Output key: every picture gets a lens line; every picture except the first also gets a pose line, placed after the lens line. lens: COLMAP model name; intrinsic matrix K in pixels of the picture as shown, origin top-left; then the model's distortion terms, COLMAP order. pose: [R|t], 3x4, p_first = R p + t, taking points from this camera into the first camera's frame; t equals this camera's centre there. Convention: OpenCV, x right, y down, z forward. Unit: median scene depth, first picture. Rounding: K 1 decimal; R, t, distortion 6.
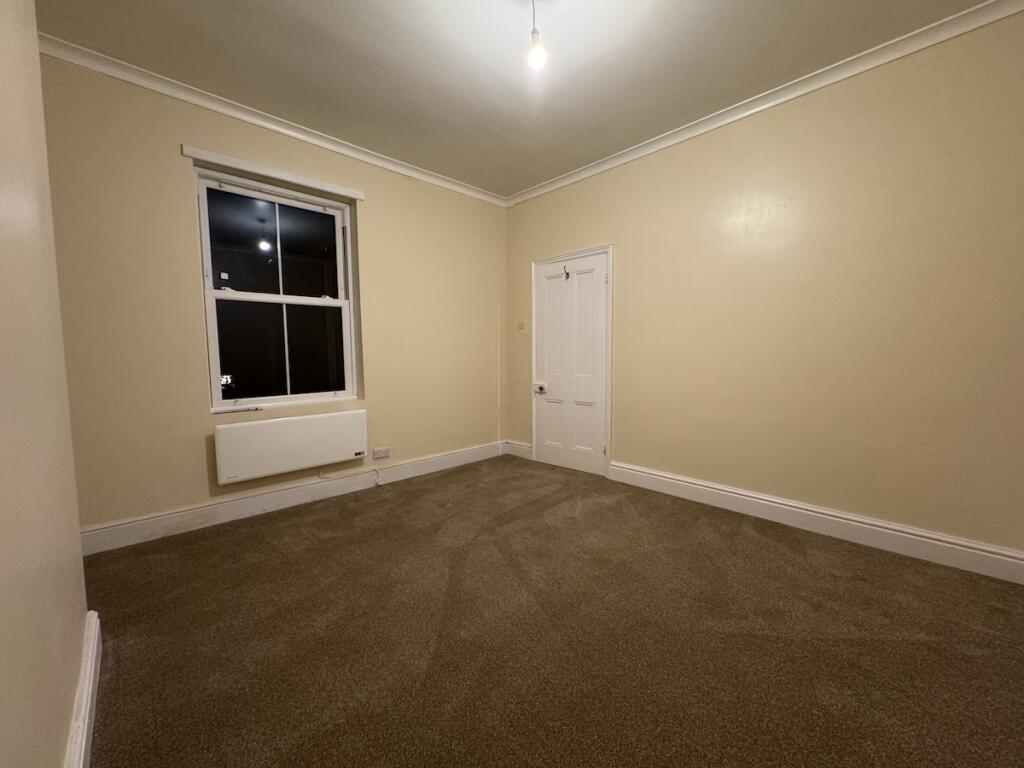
lens RADIAL K [[403.4, 0, 511.3], [0, 403.4, 383.7], [0, 0, 1]] dist [-0.003674, -0.000085]
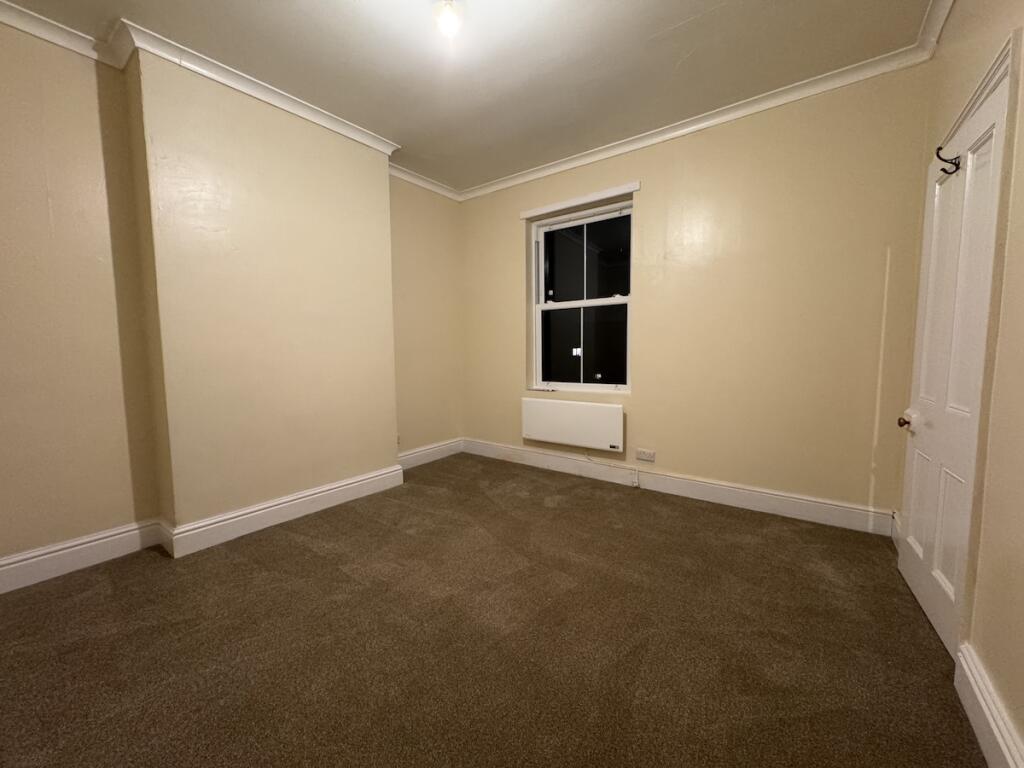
lens RADIAL K [[403.4, 0, 510.1], [0, 403.4, 383.4], [0, 0, 1]] dist [-0.003674, -0.000085]
pose [[0.161967, 0.087962, -0.982868, 0.576140], [-0.070058, 0.994531, 0.077461, -0.047792], [0.984306, 0.056312, 0.167243, 0.567936]]
